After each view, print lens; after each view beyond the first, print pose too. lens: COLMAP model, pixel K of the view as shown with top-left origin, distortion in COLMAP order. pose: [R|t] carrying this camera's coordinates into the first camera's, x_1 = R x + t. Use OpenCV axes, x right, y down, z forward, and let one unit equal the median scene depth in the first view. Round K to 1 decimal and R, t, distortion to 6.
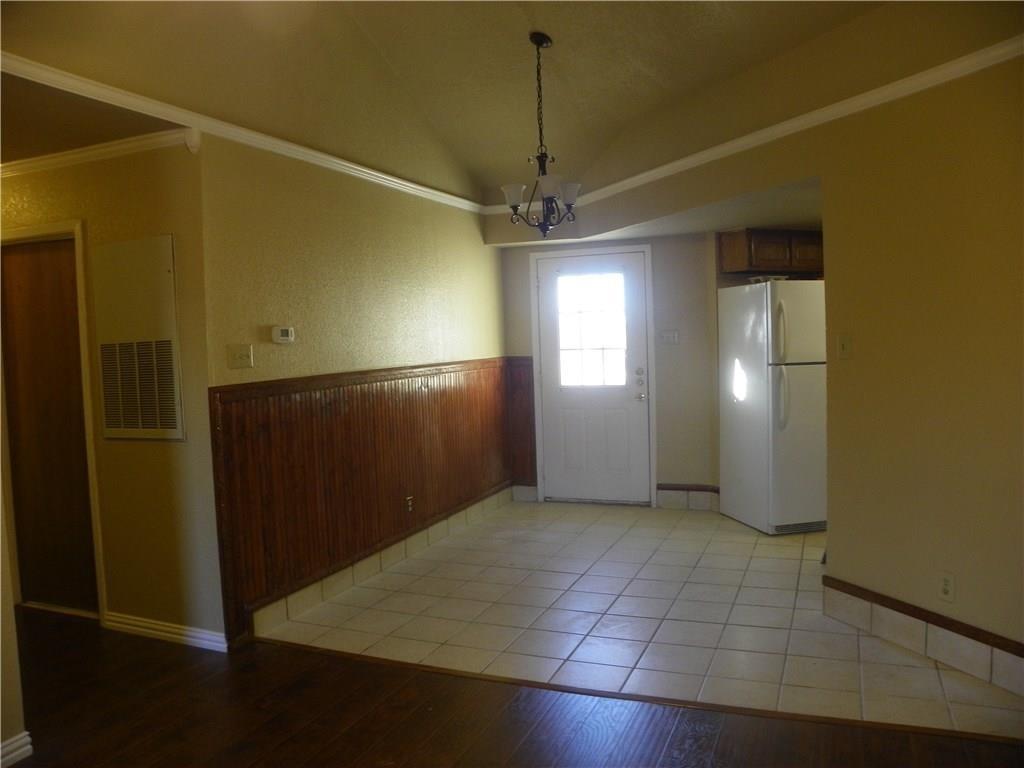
lens RADIAL K [[777.7, 0, 513.3], [0, 777.7, 385.7], [0, 0, 1]] dist [-0.073253, -0.001343]
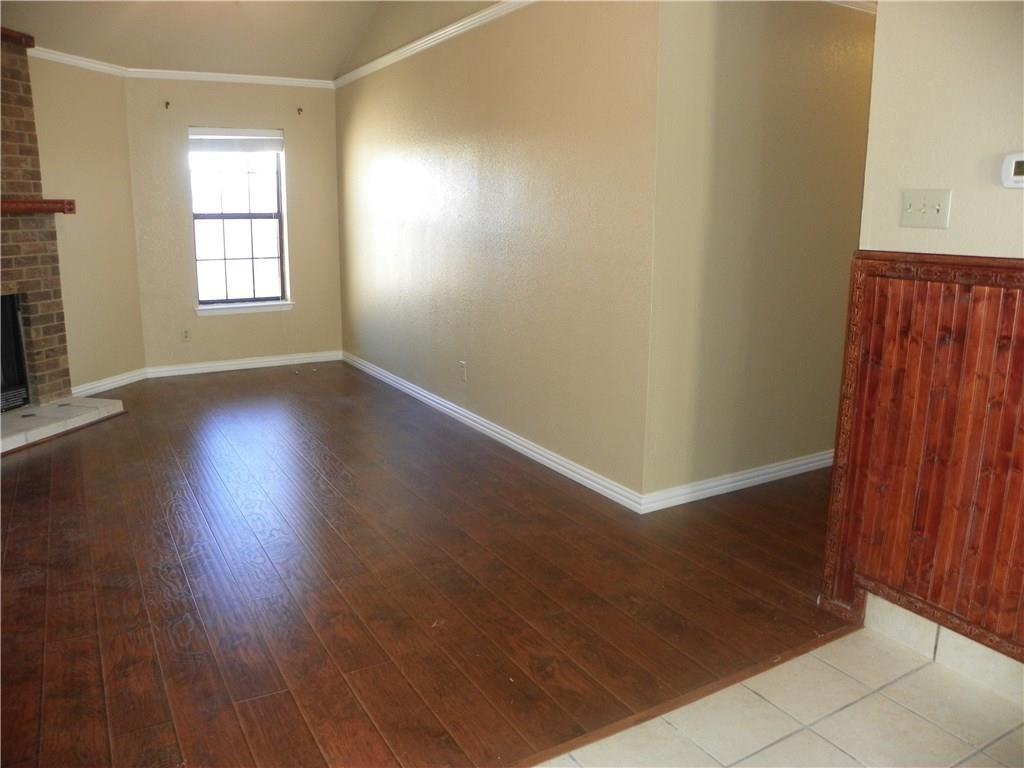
lens RADIAL K [[777.7, 0, 511.1], [0, 777.7, 382.8], [0, 0, 1]] dist [-0.073253, -0.001343]
pose [[-0.606115, 0.189557, -0.772459, 0.340929], [-0.035256, 0.963828, 0.264182, -0.050735], [0.794595, 0.187358, -0.577508, 1.110984]]
